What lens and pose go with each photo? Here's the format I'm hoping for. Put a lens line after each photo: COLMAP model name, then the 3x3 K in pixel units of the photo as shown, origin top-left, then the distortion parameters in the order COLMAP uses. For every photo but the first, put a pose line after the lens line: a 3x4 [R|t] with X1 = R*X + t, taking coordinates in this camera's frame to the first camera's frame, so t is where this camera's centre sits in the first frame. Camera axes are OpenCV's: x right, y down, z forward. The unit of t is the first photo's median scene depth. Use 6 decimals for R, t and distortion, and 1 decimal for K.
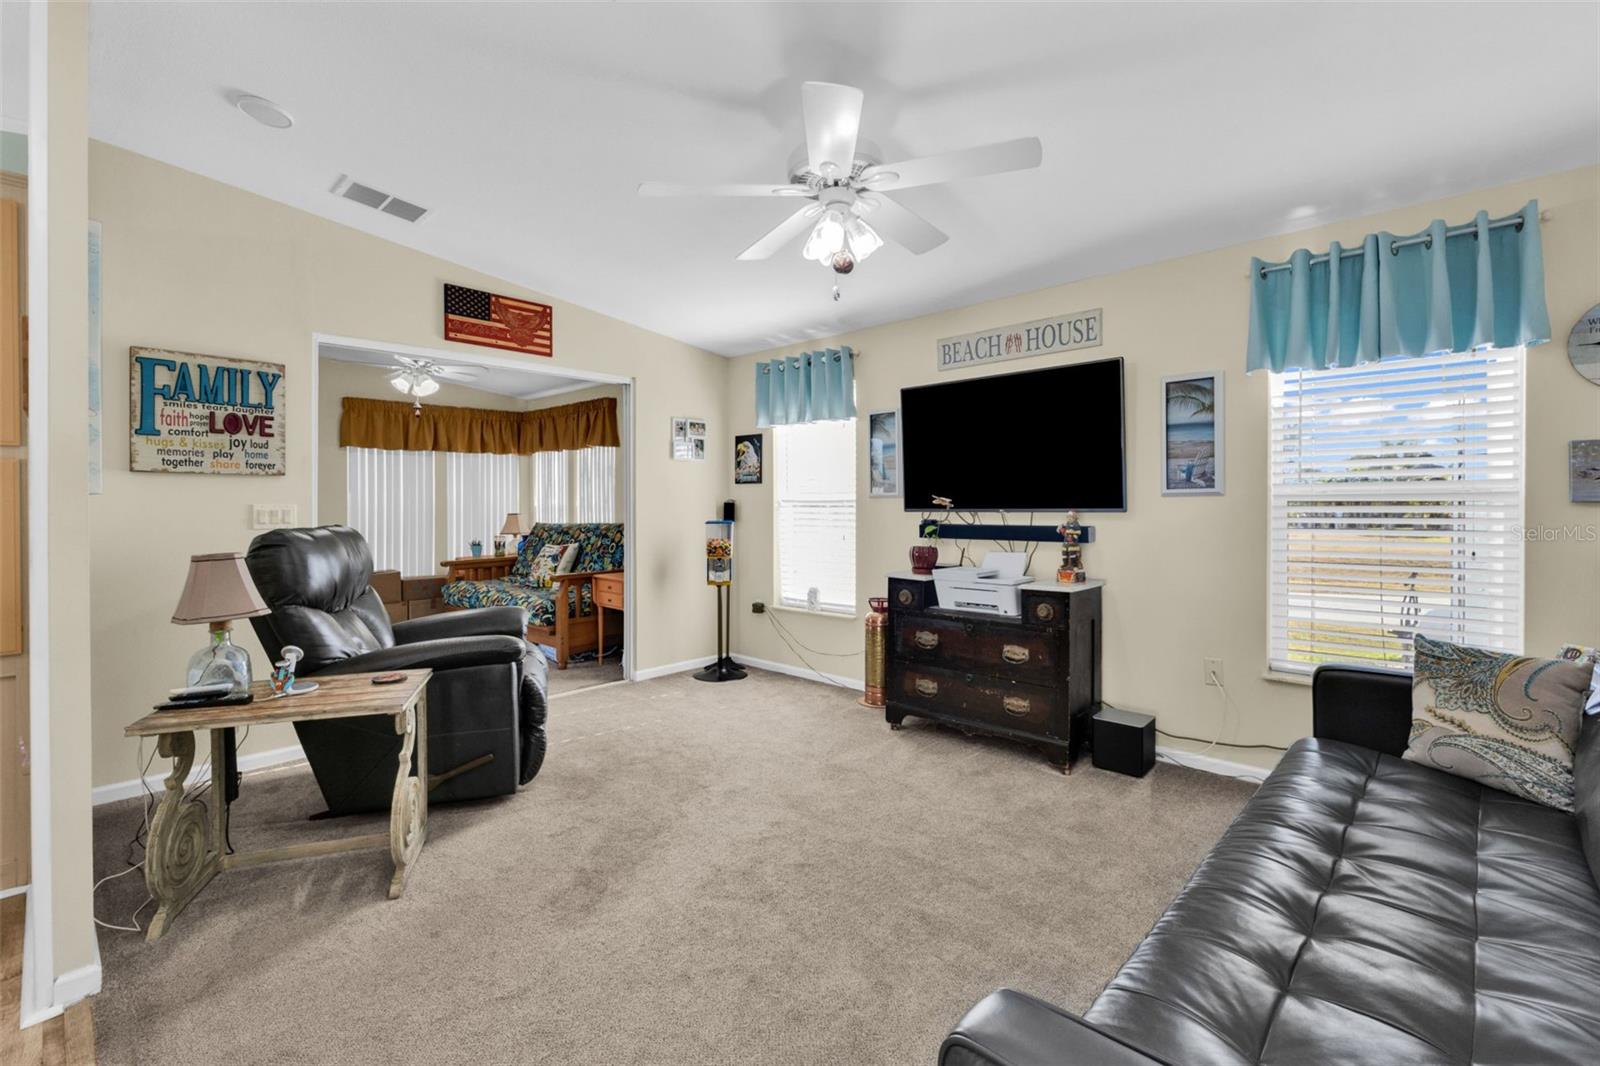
lens RADIAL K [[707.0, 0, 793.3], [0, 707.0, 508.6], [0, 0, 1]] dist [0.012546, -0.003592]
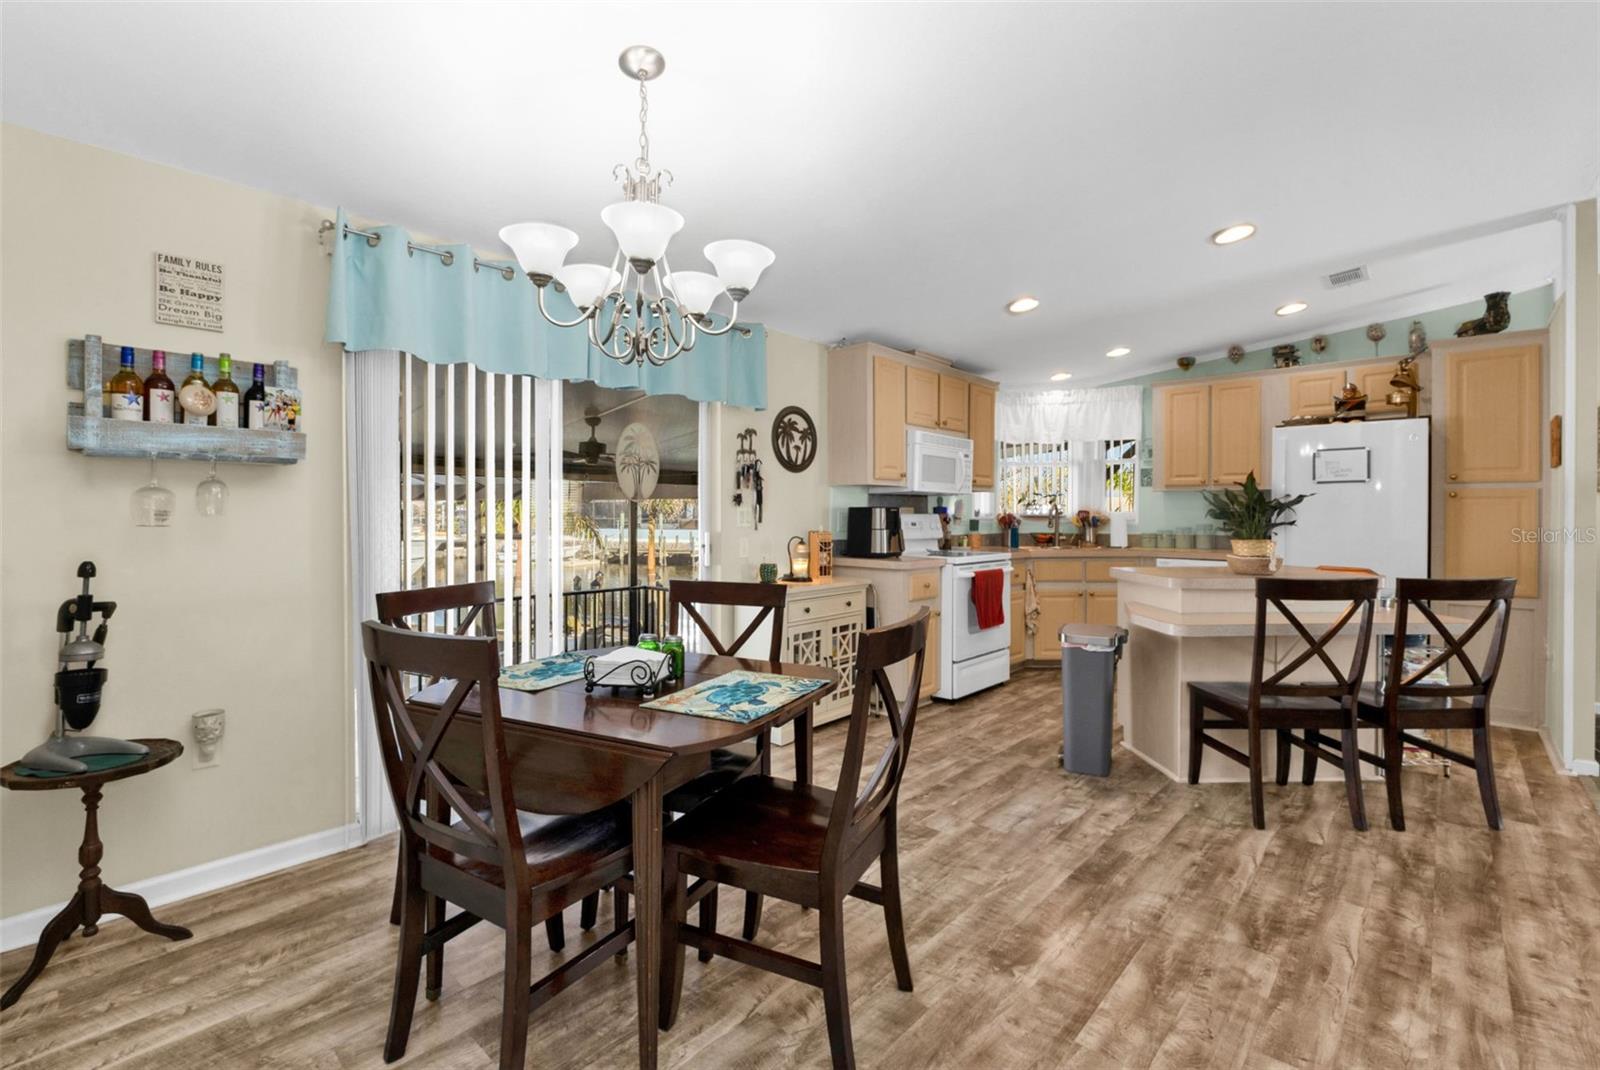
lens RADIAL K [[708.4, 0, 793.6], [0, 708.4, 513.2], [0, 0, 1]] dist [0.000702, 0.002079]
pose [[0.019239, 0.008247, -0.999781, 0.348023], [-0.013286, 0.999880, 0.007993, 0.001591], [0.999727, 0.013130, 0.019347, -0.465144]]
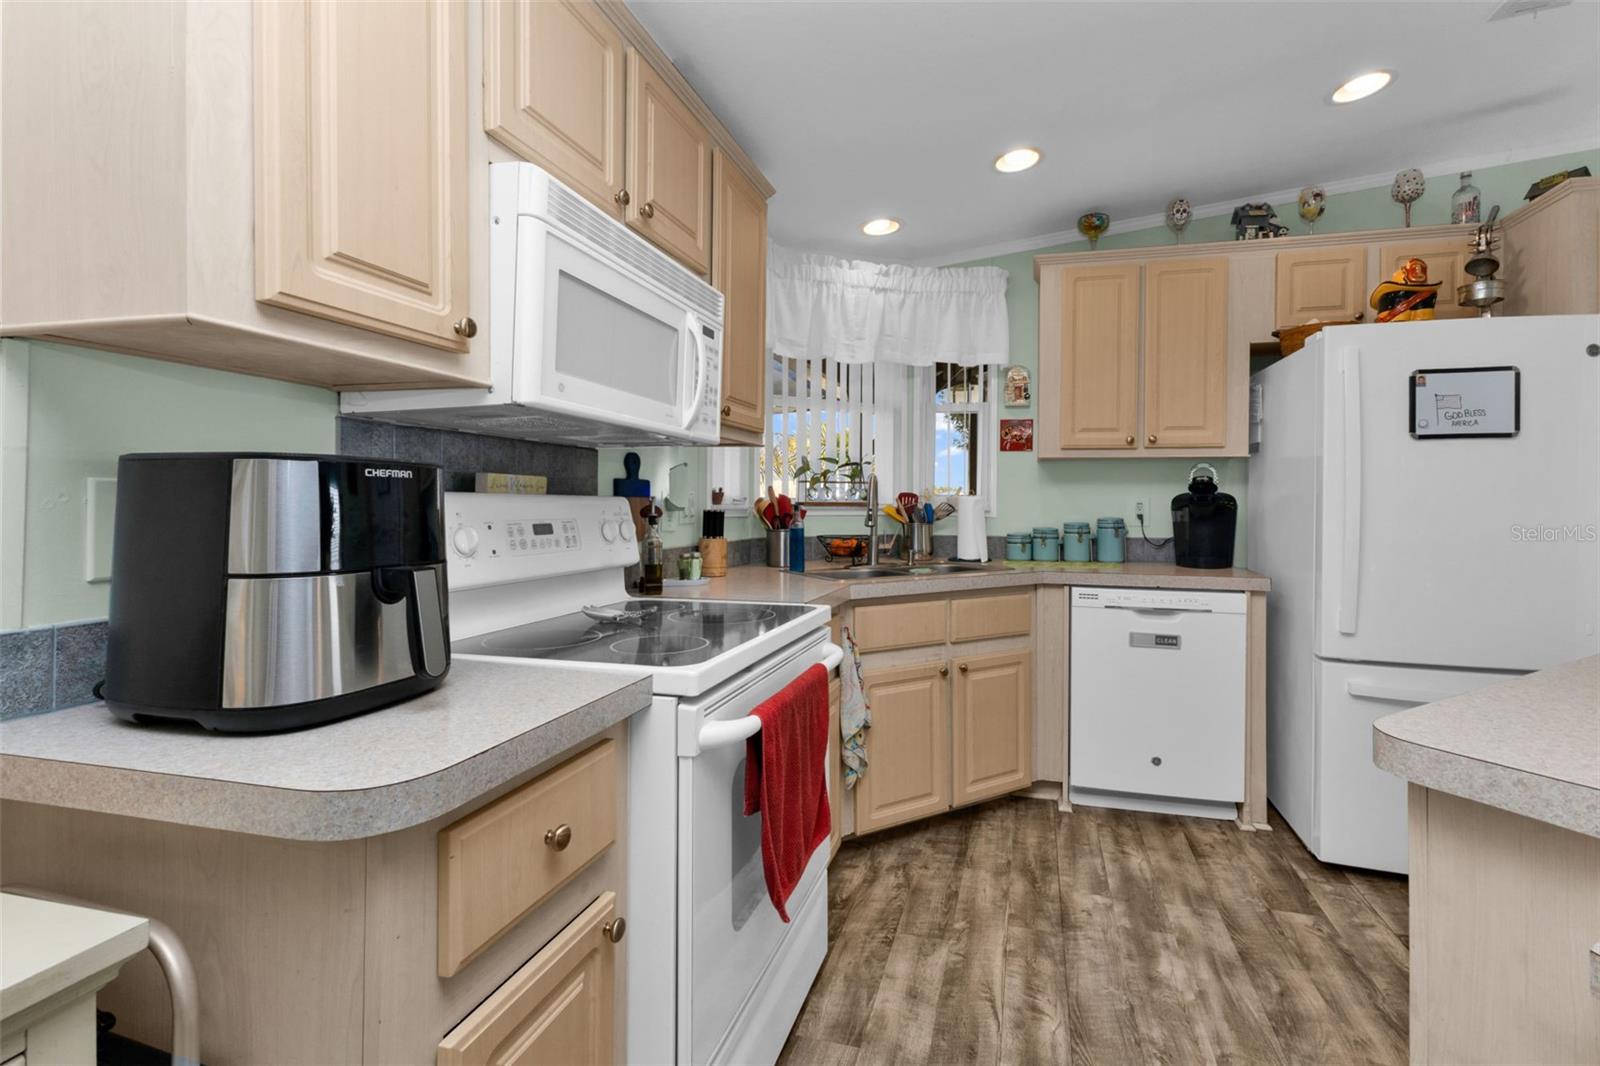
lens RADIAL K [[707.0, 0, 858.2], [0, 707.0, 497.4], [0, 0, 1]] dist [0.012546, -0.003592]
pose [[0.497609, 0.006995, -0.867373, -0.451794], [-0.019899, 0.999796, -0.003353, 0.008441], [0.867173, 0.018928, 0.497647, -0.277650]]
